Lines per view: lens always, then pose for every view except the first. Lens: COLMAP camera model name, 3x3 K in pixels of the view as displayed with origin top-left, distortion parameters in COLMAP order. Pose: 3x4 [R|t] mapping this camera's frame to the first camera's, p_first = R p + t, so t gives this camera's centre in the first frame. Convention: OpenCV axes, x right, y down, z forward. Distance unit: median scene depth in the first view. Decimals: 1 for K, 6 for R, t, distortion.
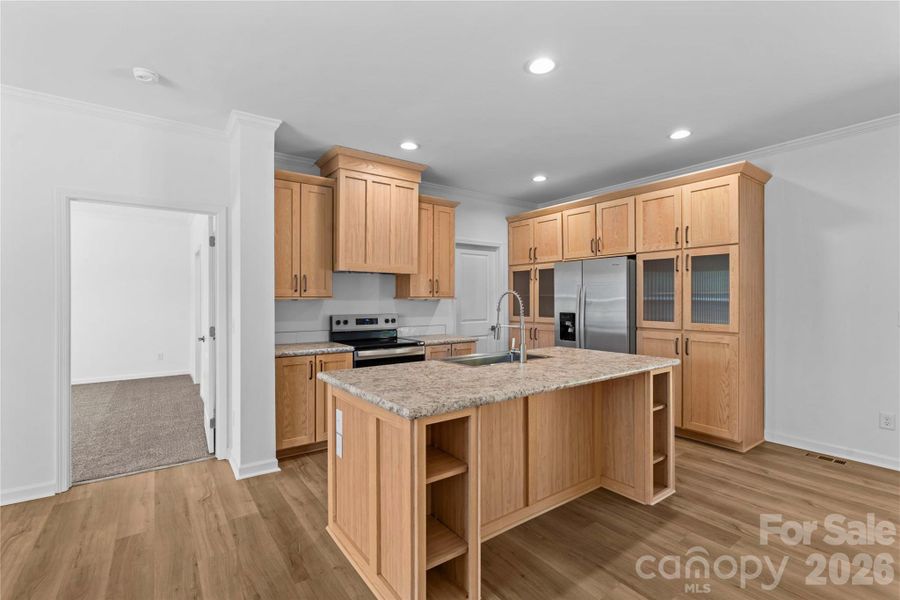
lens RADIAL K [[417.0, 0, 479.2], [0, 417.0, 296.5], [0, 0, 1]] dist [0.001155, -0.001771]
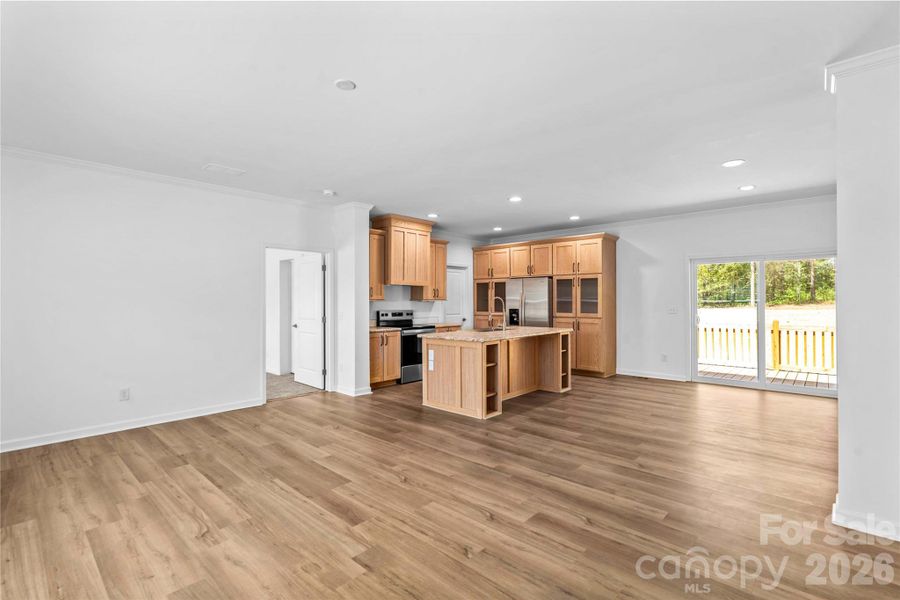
lens RADIAL K [[417.0, 0, 479.7], [0, 417.0, 291.3], [0, 0, 1]] dist [0.001155, -0.001771]
pose [[0.980370, 0.004538, 0.197114, -0.309549], [-0.001335, 0.999865, -0.016378, -0.006047], [-0.197161, 0.015793, 0.980244, -0.754090]]
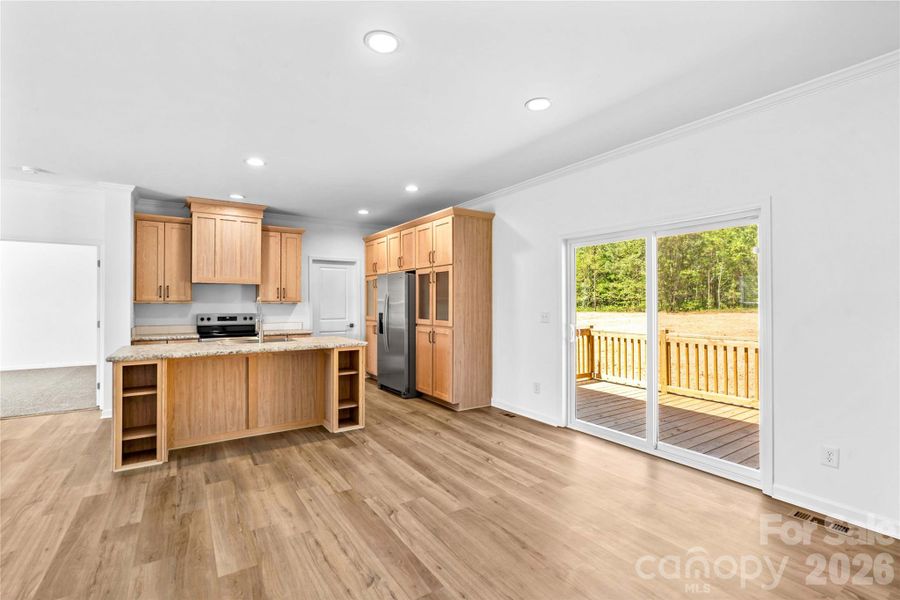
lens RADIAL K [[417.0, 0, 473.8], [0, 417.0, 301.1], [0, 0, 1]] dist [0.001155, -0.001771]
pose [[0.998723, 0.001996, -0.050473, 0.690394], [-0.001855, 0.999994, 0.002841, -0.004626], [0.050478, -0.002744, 0.998721, -0.378202]]
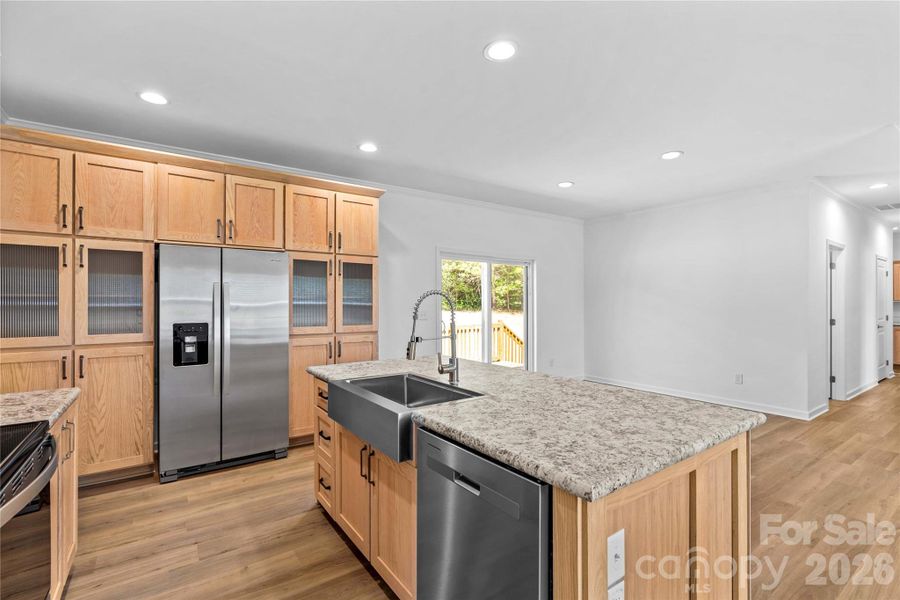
lens RADIAL K [[417.0, 0, 424.2], [0, 417.0, 301.0], [0, 0, 1]] dist [0.001155, -0.001771]
pose [[0.076054, 0.011144, 0.997041, -0.505945], [-0.005434, 0.999927, -0.010761, 0.010888], [-0.997089, -0.004599, 0.076109, 0.699941]]
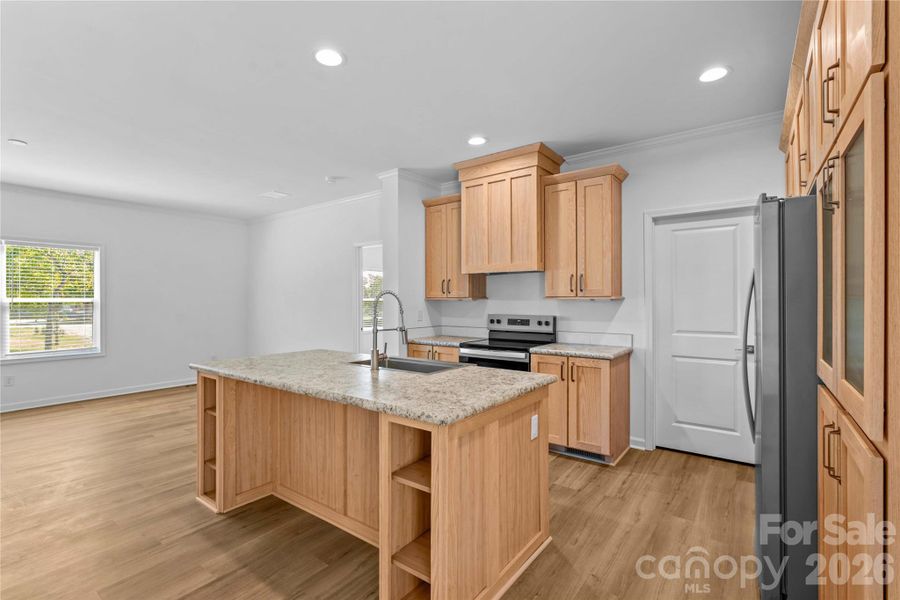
lens RADIAL K [[417.0, 0, 417.0], [0, 417.0, 301.3], [0, 0, 1]] dist [0.001155, -0.001771]
pose [[0.224432, 0.004139, -0.974481, 0.708704], [0.008852, 0.999941, 0.006286, 0.002720], [0.974450, -0.010037, 0.224382, 0.617130]]
